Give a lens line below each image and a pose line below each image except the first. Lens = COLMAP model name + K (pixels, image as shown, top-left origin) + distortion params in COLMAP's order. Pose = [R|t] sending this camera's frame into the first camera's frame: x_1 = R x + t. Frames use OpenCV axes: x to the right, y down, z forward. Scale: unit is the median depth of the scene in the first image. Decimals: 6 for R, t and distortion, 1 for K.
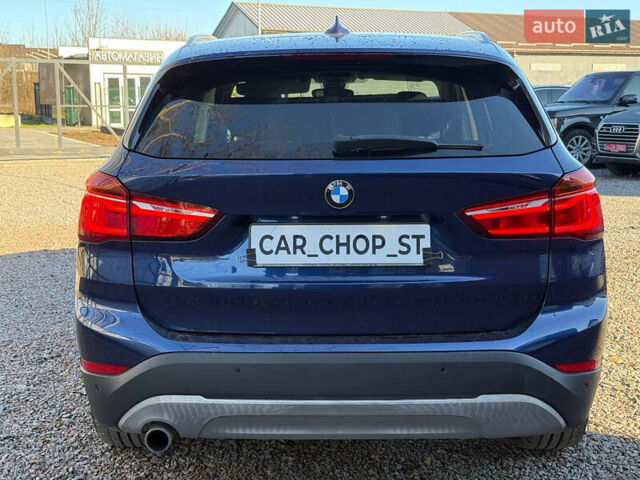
lens RADIAL K [[908.0, 0, 320.0], [0, 908.0, 240.0], [0, 0, 1]] dist [0.152205, -0.125323]
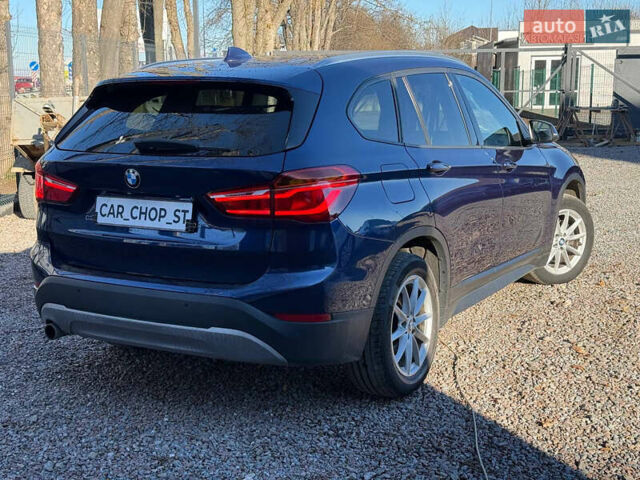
lens RADIAL K [[908.0, 0, 320.0], [0, 908.0, 240.0], [0, 0, 1]] dist [0.152205, -0.125323]
pose [[0.868849, 0.078939, -0.488743, 0.986818], [-0.067638, 0.996877, 0.040768, -0.031109], [0.490435, -0.002364, 0.871475, -0.133151]]
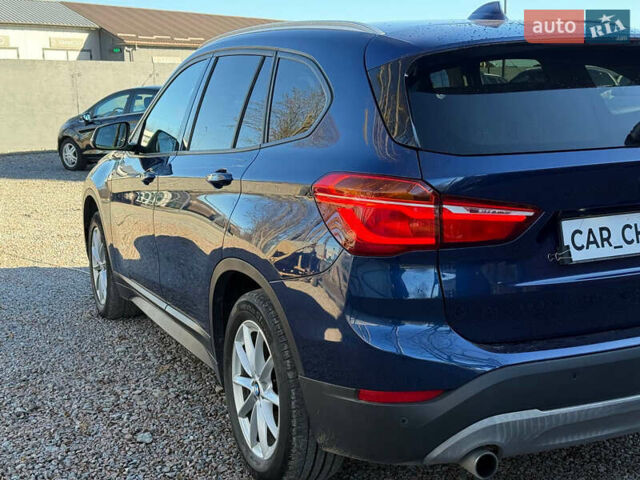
lens RADIAL K [[908.0, 0, 320.0], [0, 908.0, 240.0], [0, 0, 1]] dist [0.152205, -0.125323]
pose [[0.901645, -0.090253, 0.422955, -0.705810], [0.087233, 0.995834, 0.026537, -0.043717], [-0.423589, 0.012969, 0.905762, 0.247684]]
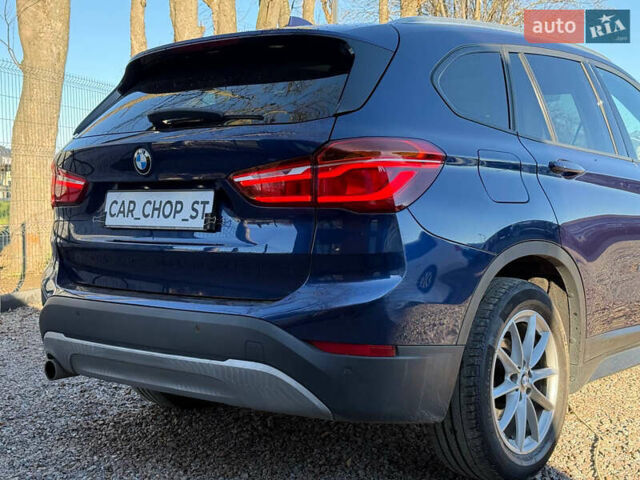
lens RADIAL K [[908.0, 0, 320.0], [0, 908.0, 240.0], [0, 0, 1]] dist [0.152205, -0.125323]
pose [[0.771147, 0.031315, -0.635886, 0.881656], [-0.091702, 0.993838, -0.062265, 0.092662], [0.630018, 0.106328, 0.769267, 0.278132]]
